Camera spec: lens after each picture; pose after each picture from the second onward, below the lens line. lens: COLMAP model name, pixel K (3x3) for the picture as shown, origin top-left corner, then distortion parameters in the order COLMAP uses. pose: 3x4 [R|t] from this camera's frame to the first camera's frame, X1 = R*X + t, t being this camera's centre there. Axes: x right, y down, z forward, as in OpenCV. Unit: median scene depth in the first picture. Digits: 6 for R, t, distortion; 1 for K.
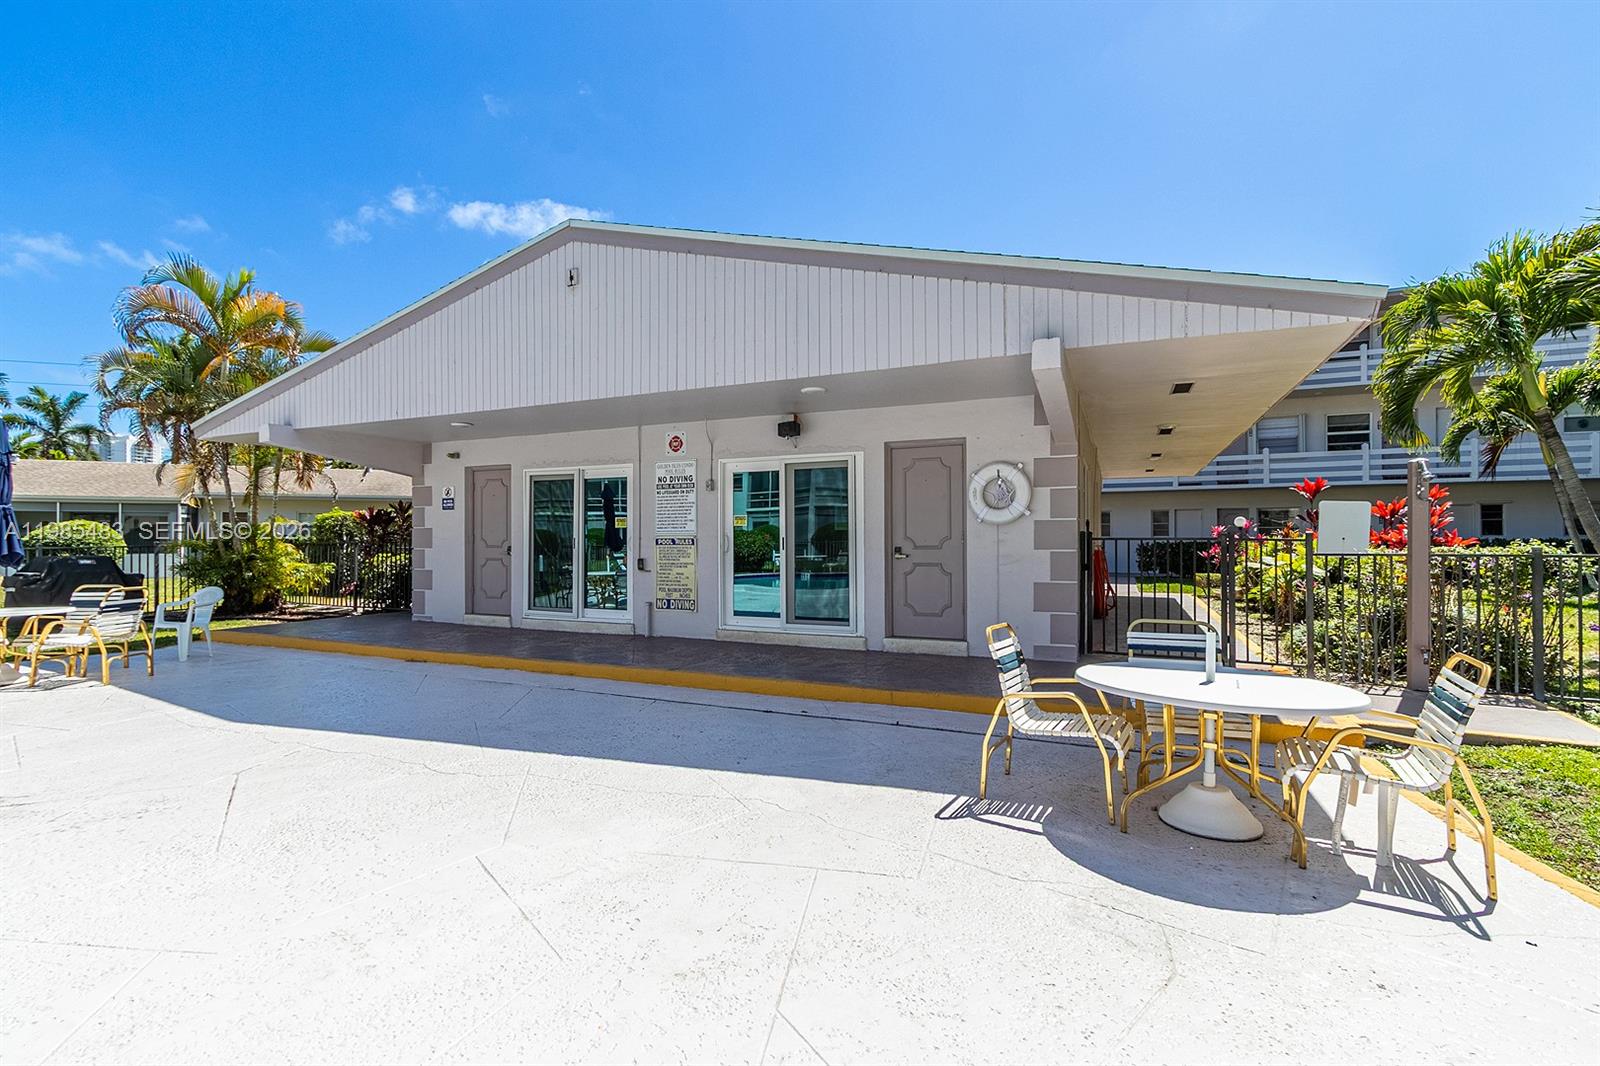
lens RADIAL K [[737.7, 0, 797.7], [0, 737.7, 536.8], [0, 0, 1]] dist [0.002537, 0.000251]
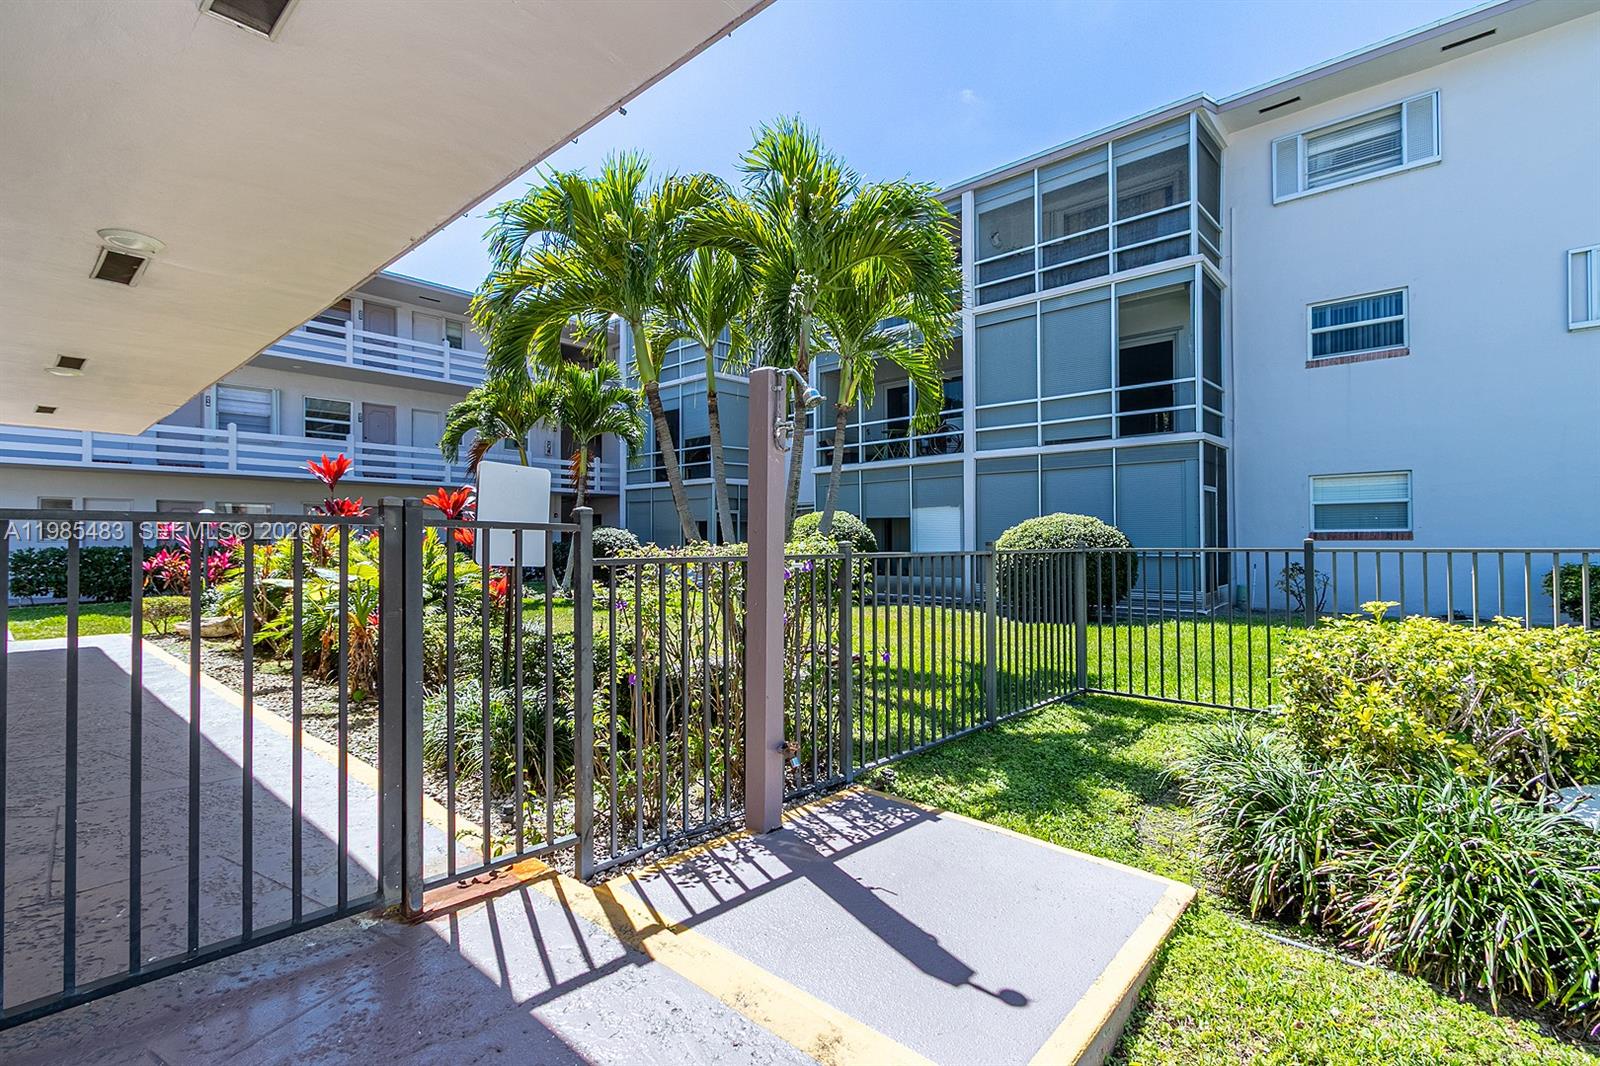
lens RADIAL K [[737.7, 0, 795.4], [0, 737.7, 541.0], [0, 0, 1]] dist [0.002537, 0.000251]
pose [[0.315189, 0.000194, 0.949029, 0.093619], [0.001518, 0.999999, -0.000708, 0.003139], [-0.949028, 0.001664, 0.315188, 0.207657]]
